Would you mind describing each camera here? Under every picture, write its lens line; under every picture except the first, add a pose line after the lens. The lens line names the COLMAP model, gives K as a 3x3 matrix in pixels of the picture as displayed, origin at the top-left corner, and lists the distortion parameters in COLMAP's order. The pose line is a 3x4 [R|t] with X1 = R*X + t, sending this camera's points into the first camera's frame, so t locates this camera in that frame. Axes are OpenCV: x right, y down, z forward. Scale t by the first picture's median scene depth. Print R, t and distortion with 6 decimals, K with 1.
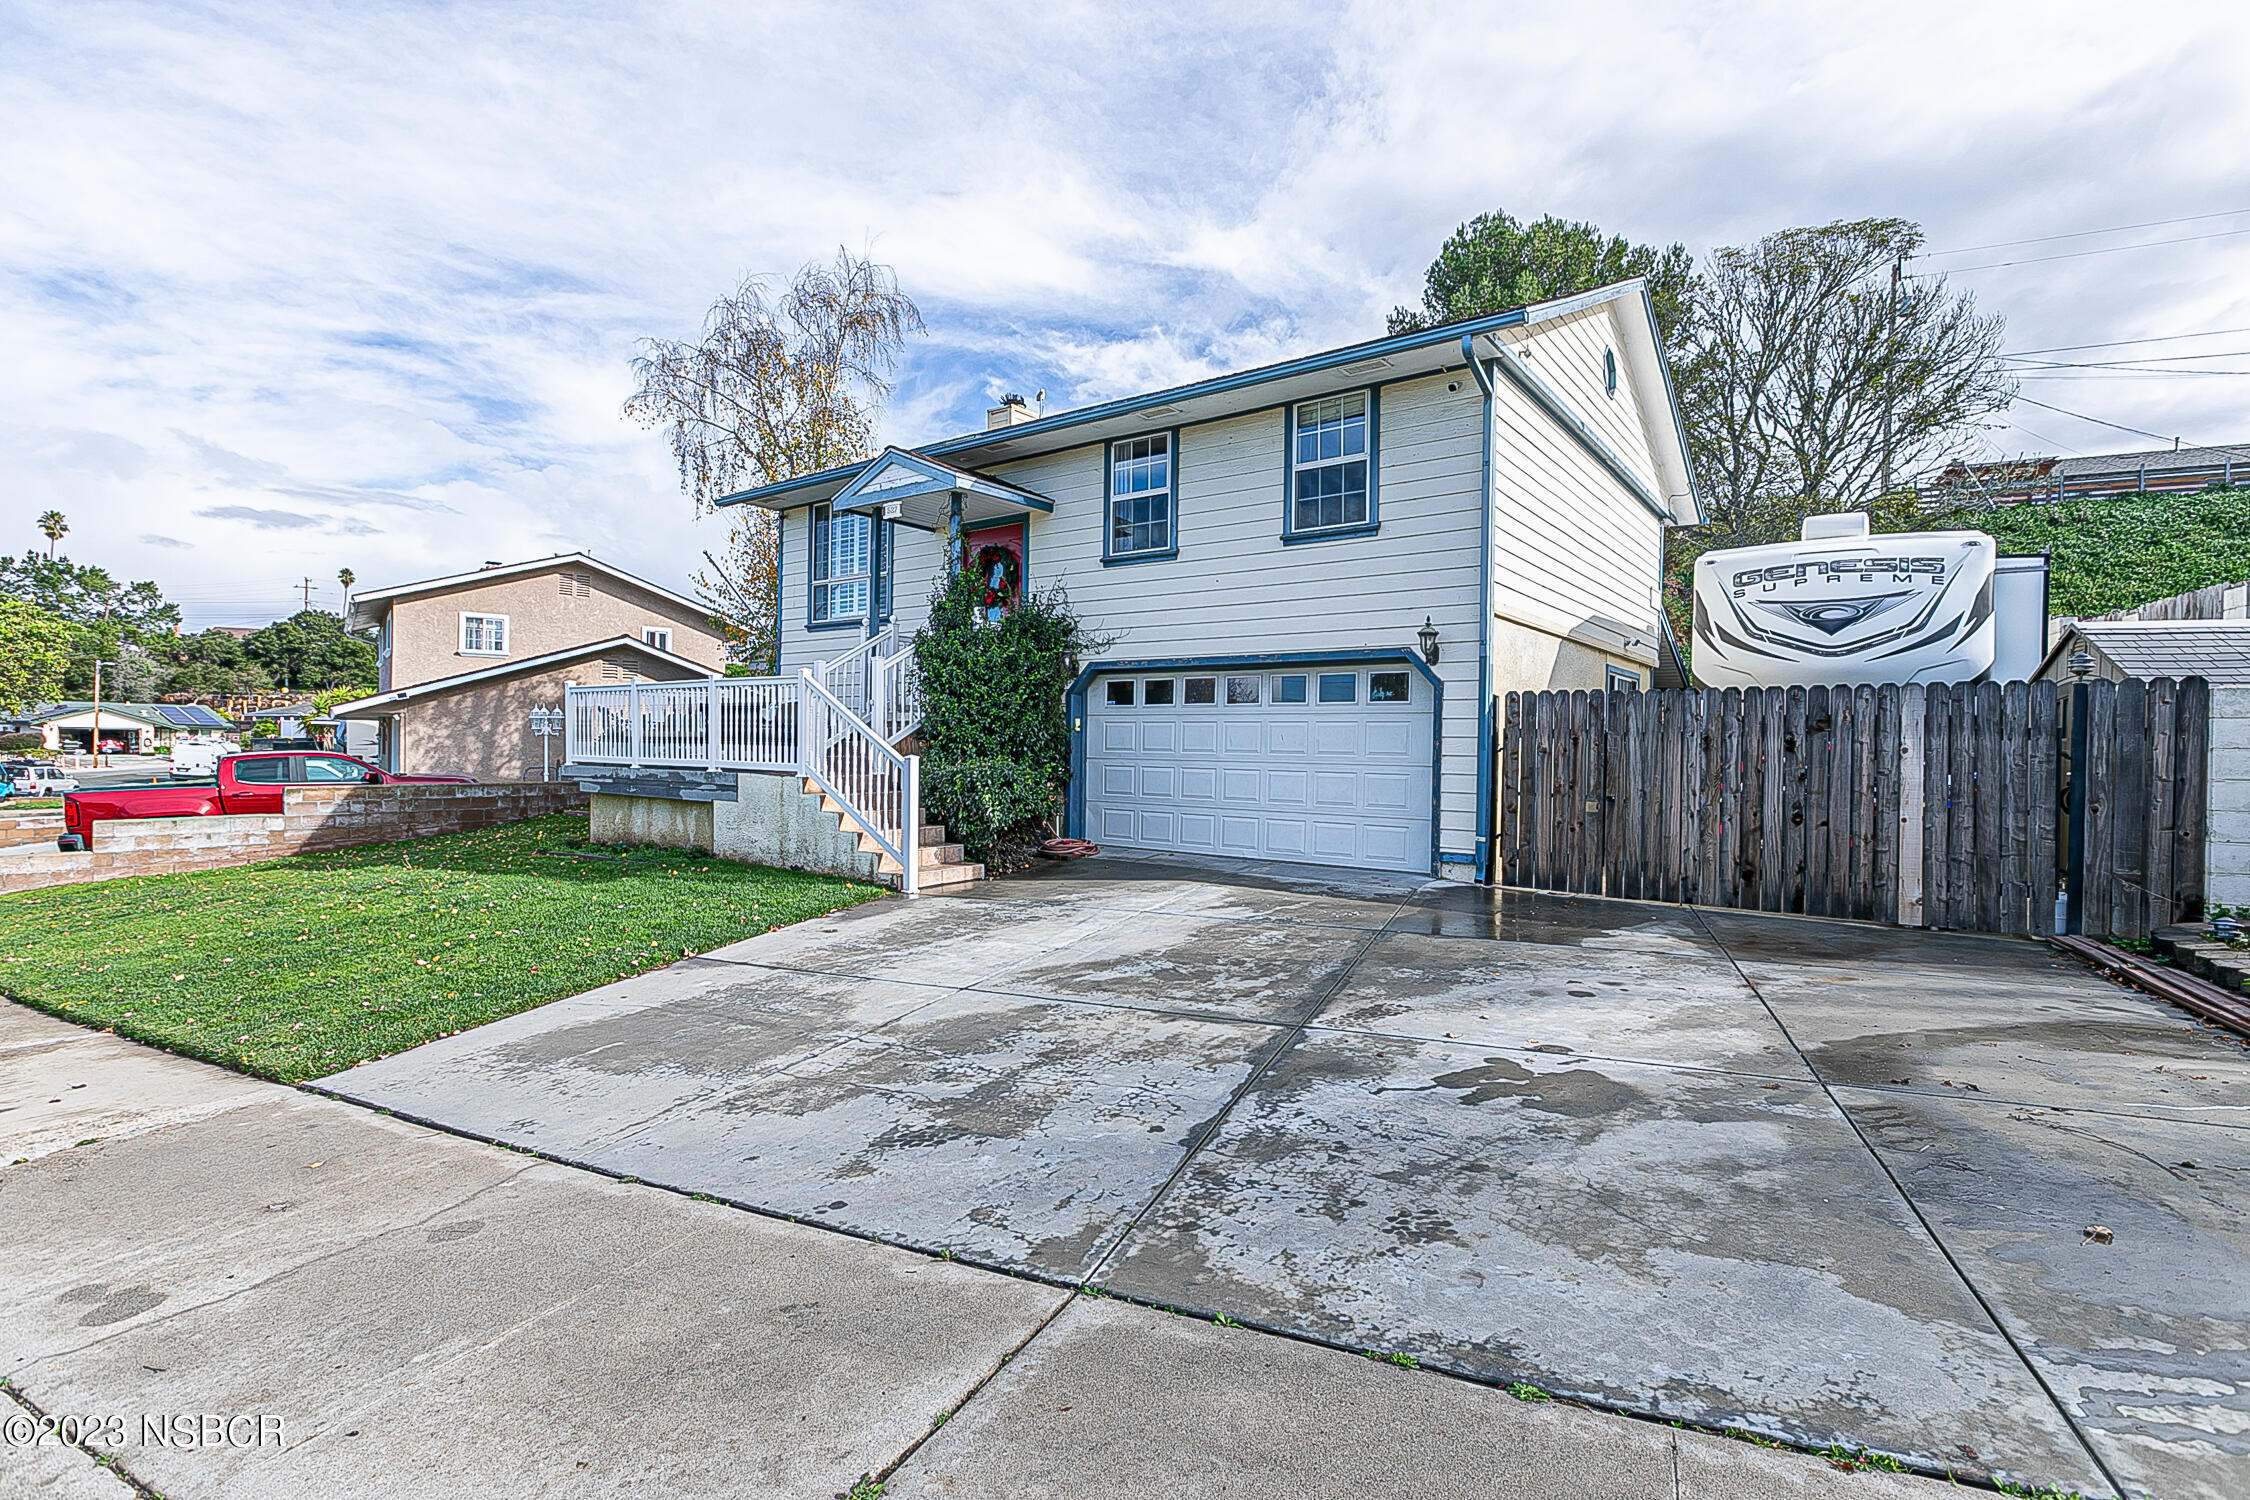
lens RADIAL K [[1037.1, 0, 1138.3], [0, 1037.1, 752.8], [0, 0, 1]] dist [-0.004742, -0.000268]
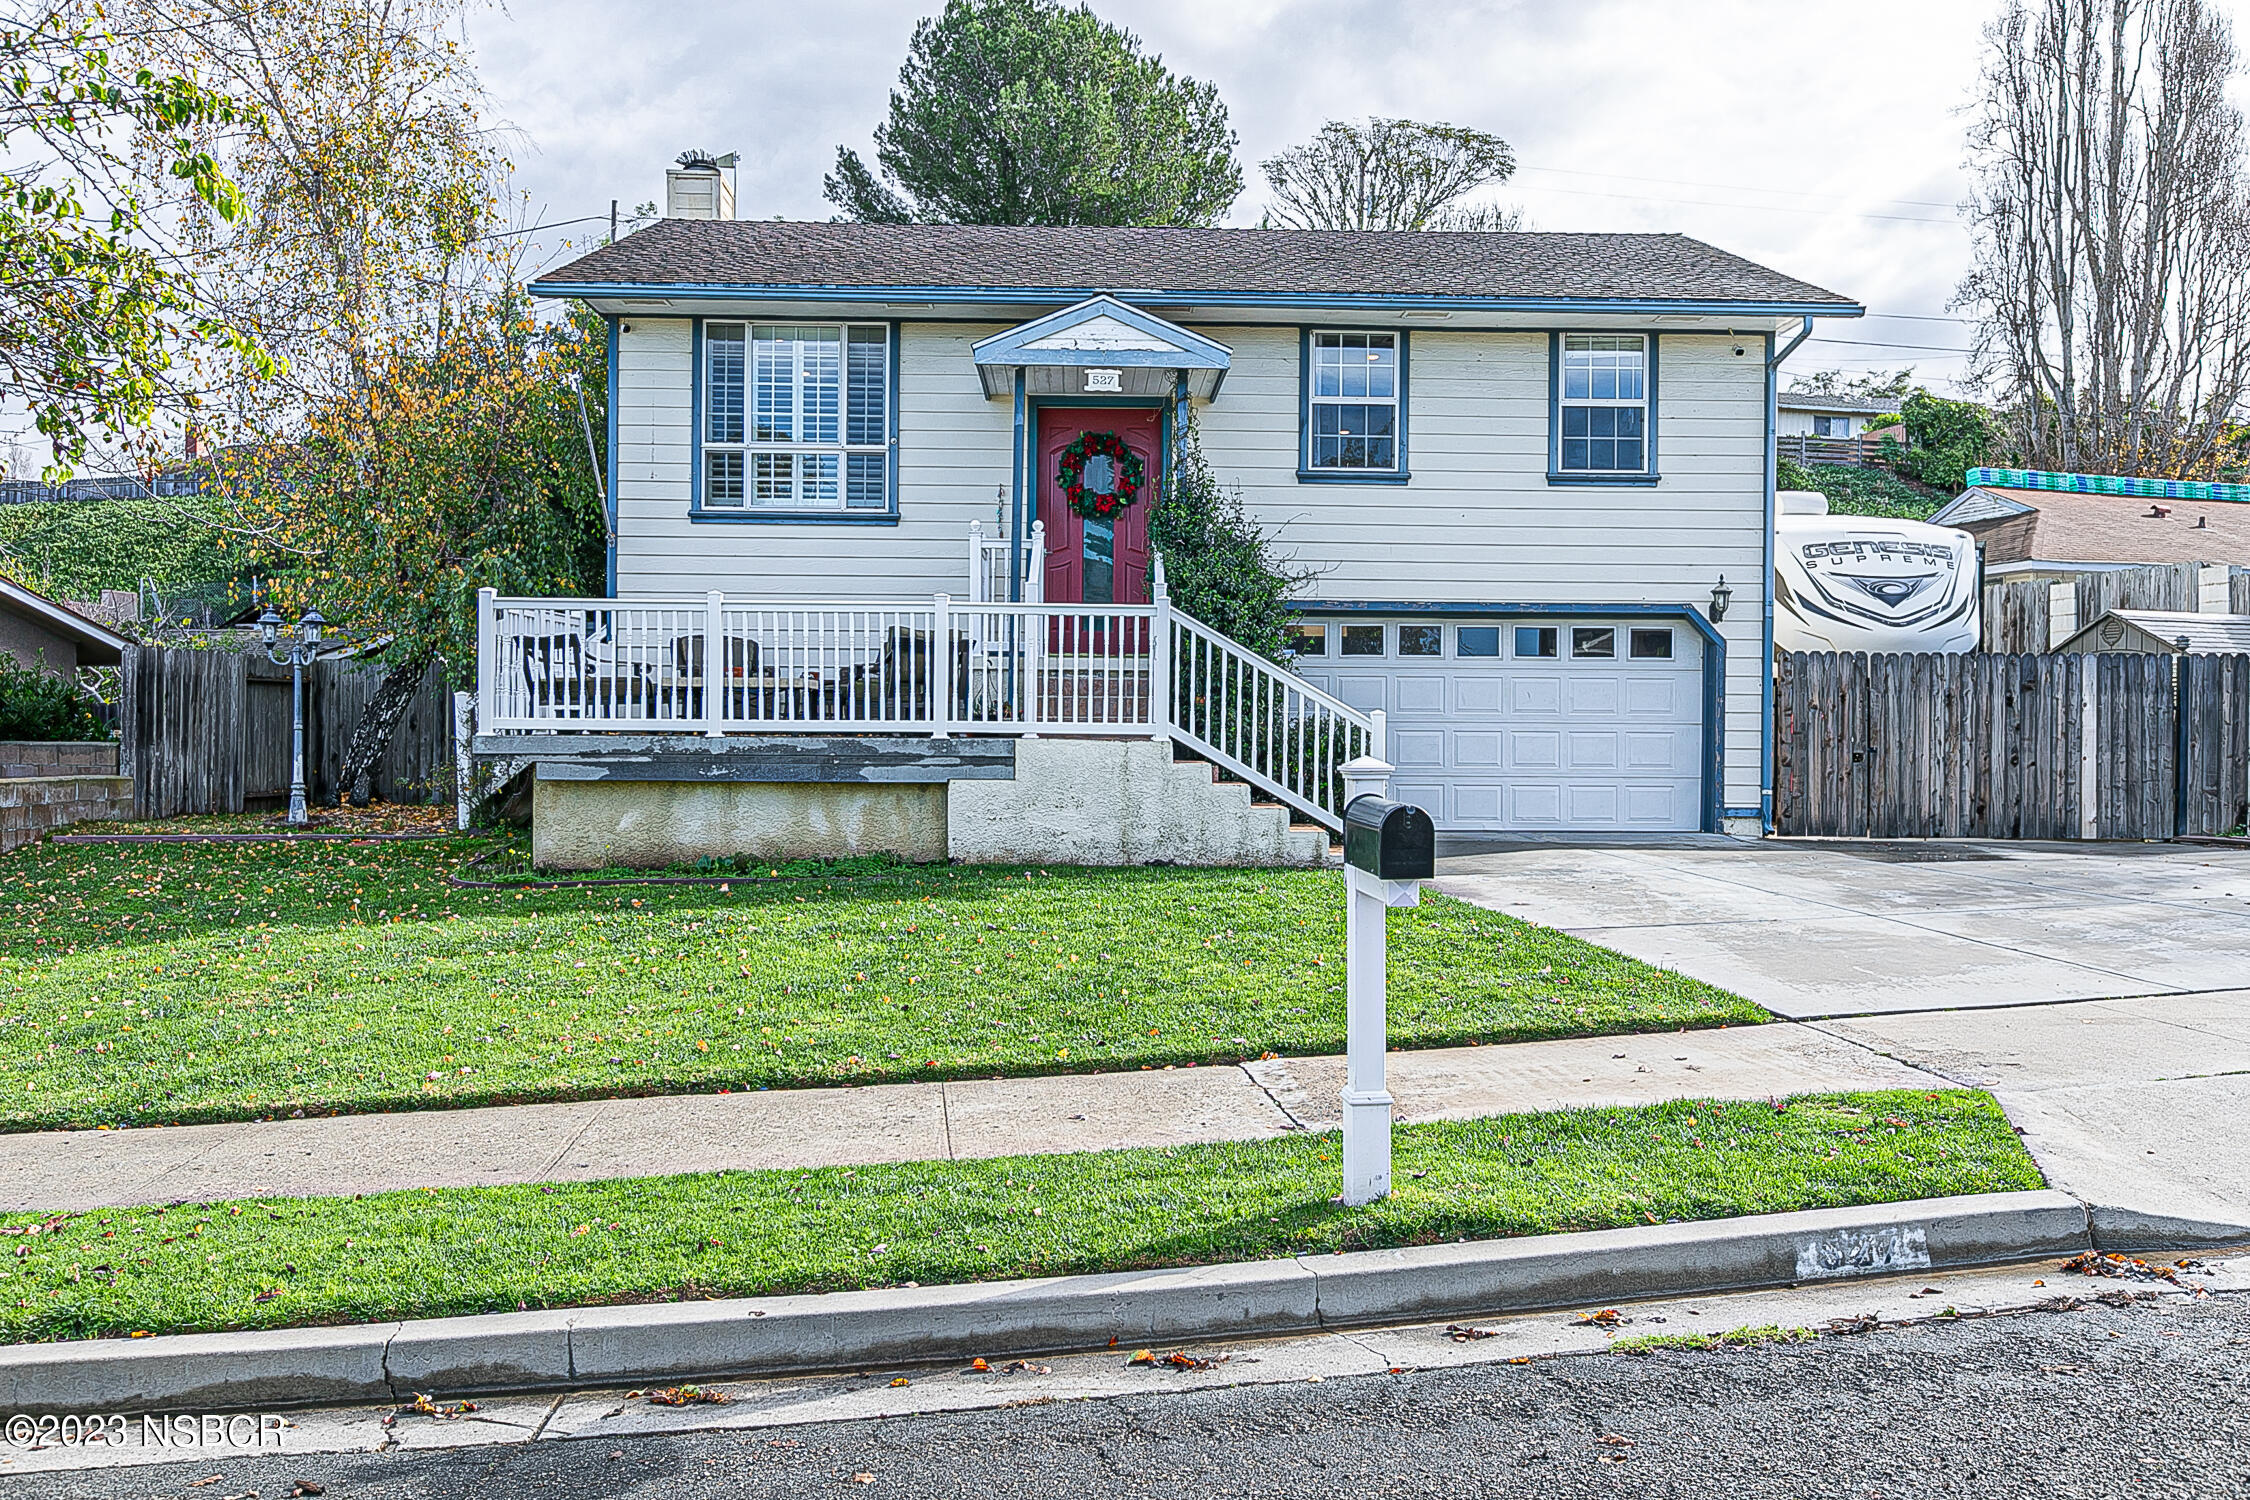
lens RADIAL K [[1727.6, 0, 1125.0], [0, 1727.6, 750.0], [0, 0, 1]] dist [0.007983, -0.006597]
pose [[0.780768, -0.011131, 0.624722, -1.177722], [0.009467, 0.999937, 0.005985, 0.022873], [-0.624749, 0.001241, 0.780824, 0.044366]]
